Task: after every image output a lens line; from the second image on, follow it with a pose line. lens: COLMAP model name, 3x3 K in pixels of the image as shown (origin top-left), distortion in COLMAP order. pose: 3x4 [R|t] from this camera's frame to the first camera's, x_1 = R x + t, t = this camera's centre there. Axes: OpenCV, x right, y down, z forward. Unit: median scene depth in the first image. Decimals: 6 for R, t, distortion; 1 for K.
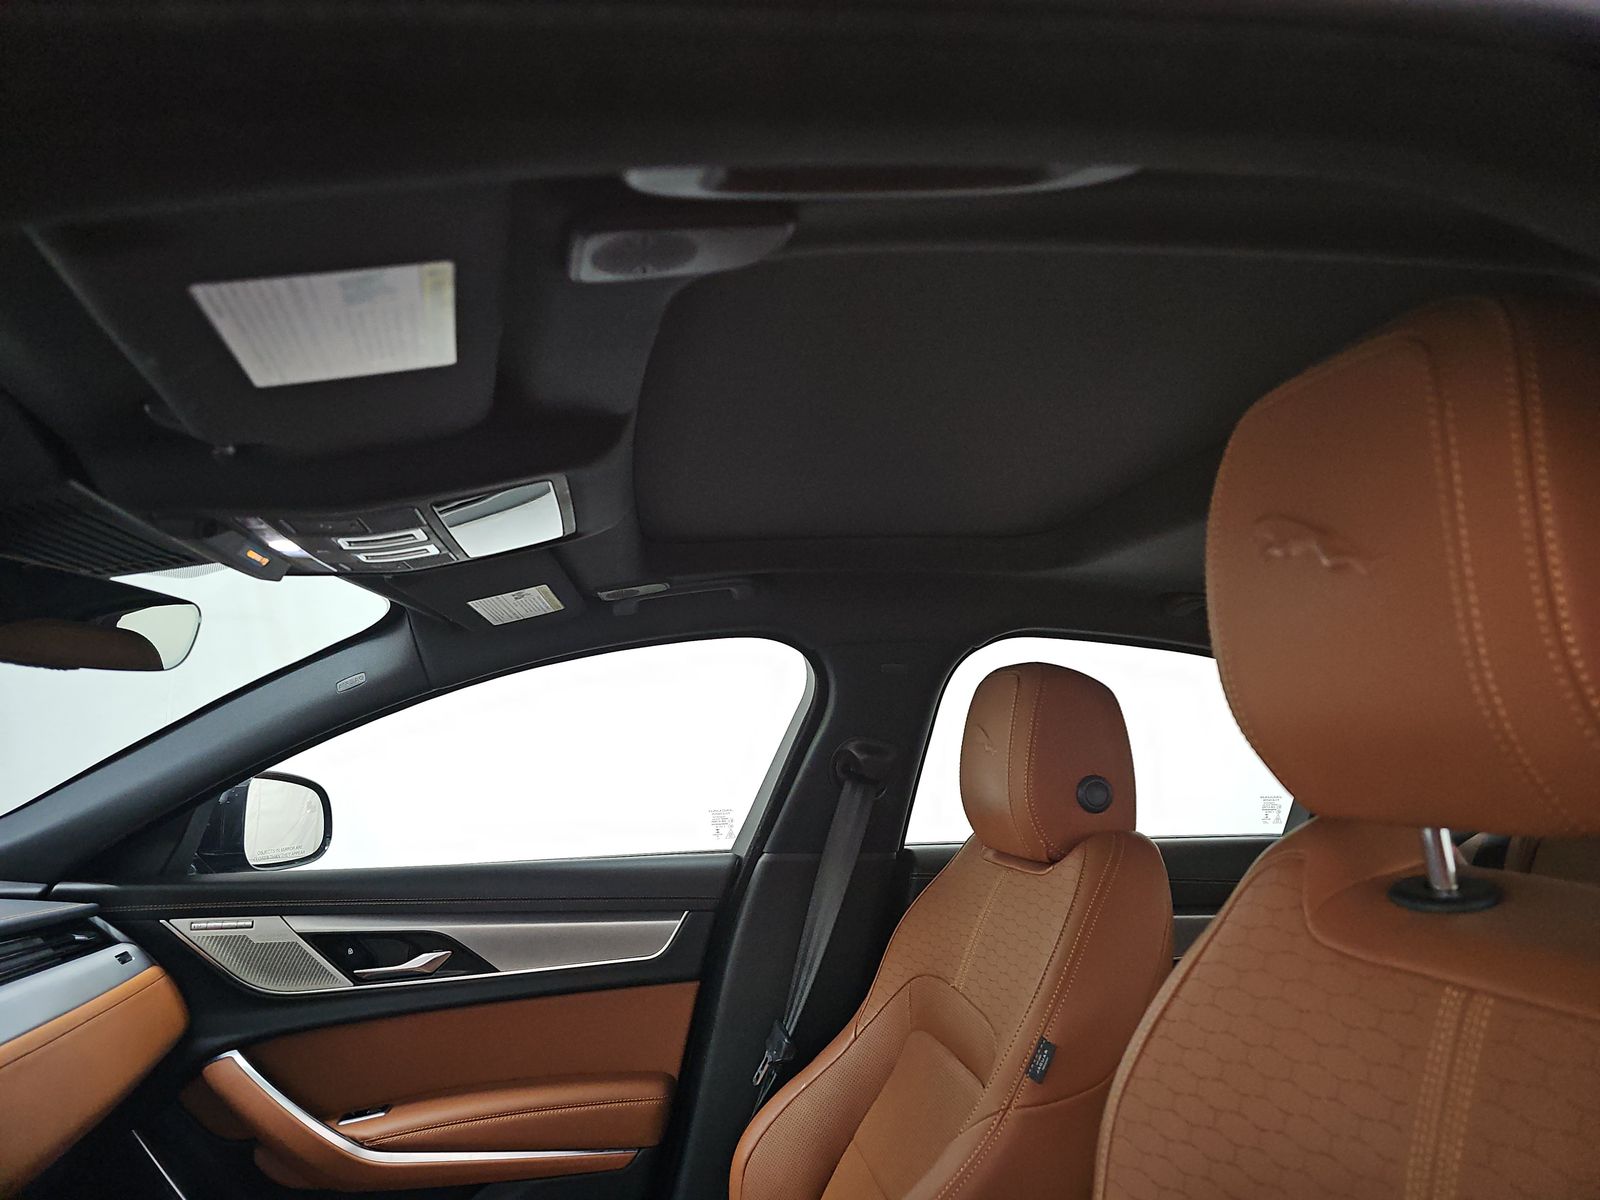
lens RADIAL K [[1070.8, 0, 802.1], [0, 1070.8, 594.2], [0, 0, 1]] dist [0.060880, -0.050349]
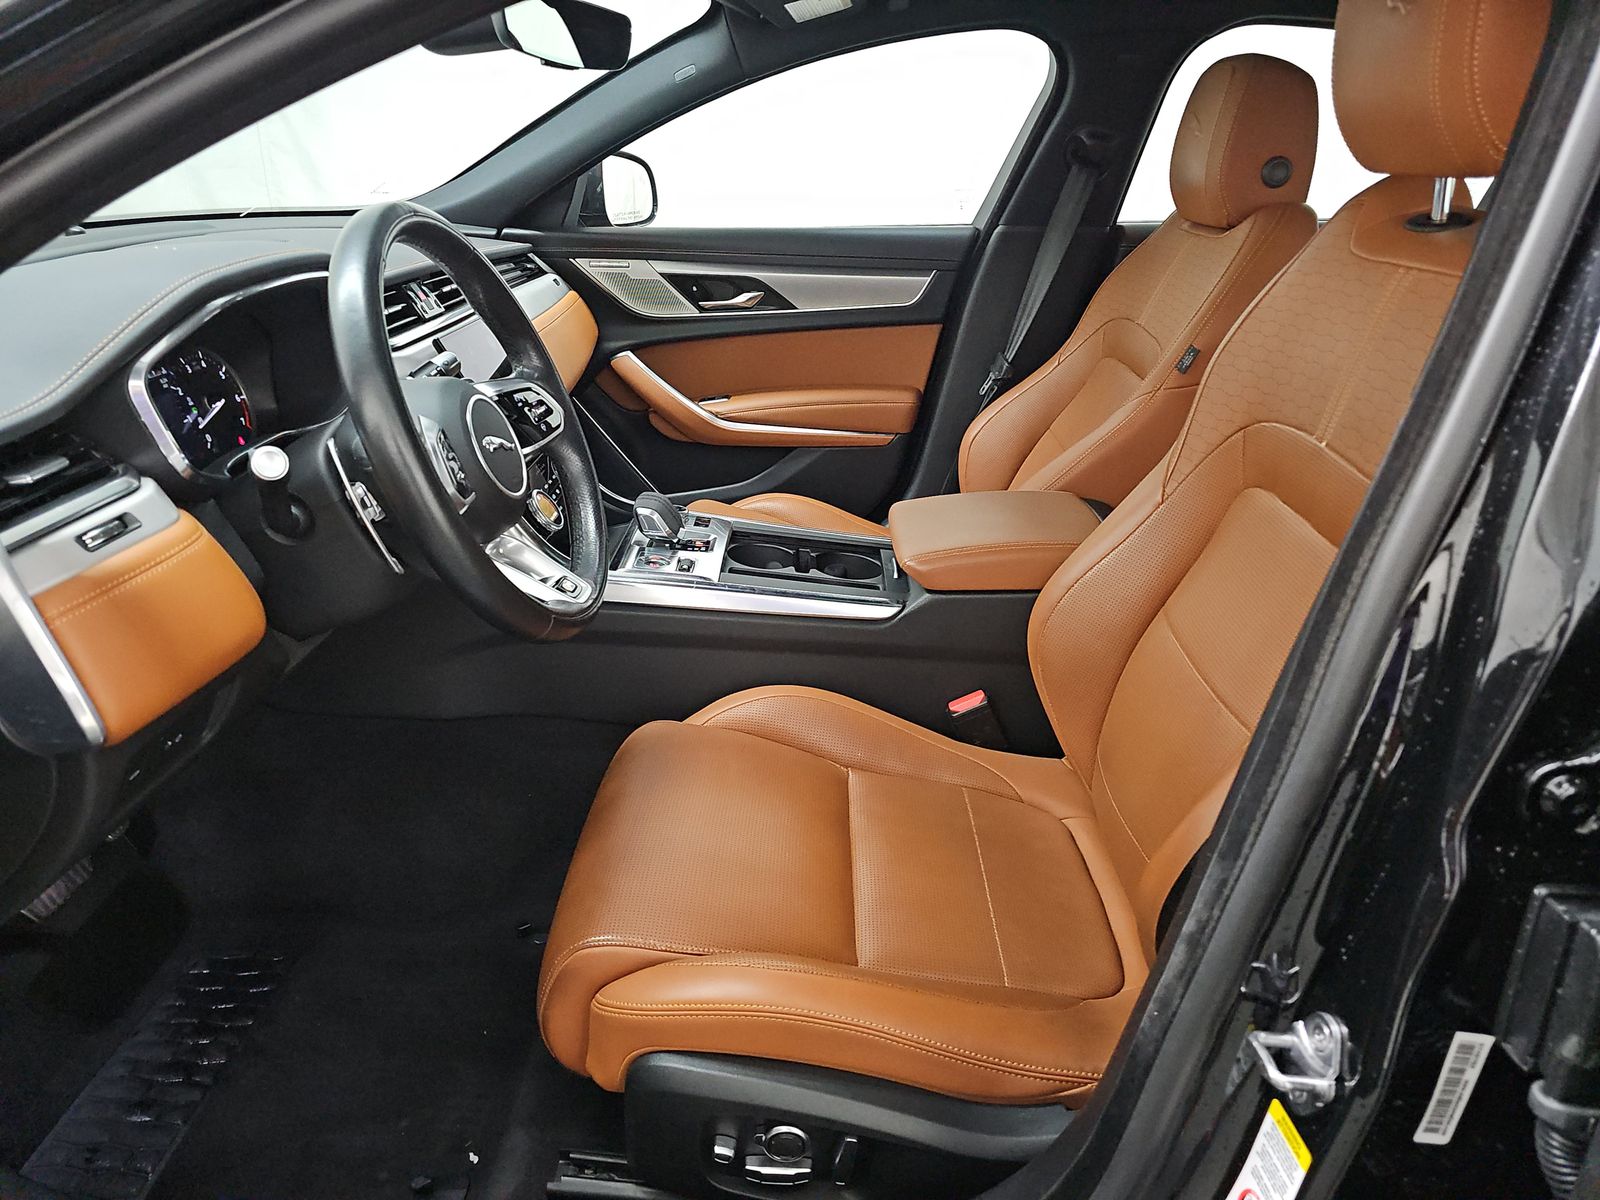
lens RADIAL K [[1070.8, 0, 802.1], [0, 1070.8, 594.2], [0, 0, 1]] dist [0.060880, -0.050349]
pose [[0.982378, 0.081394, -0.168250, -0.015751], [0.017011, 0.857525, 0.514162, -0.043894], [0.186128, -0.507963, 0.841029, -0.340740]]
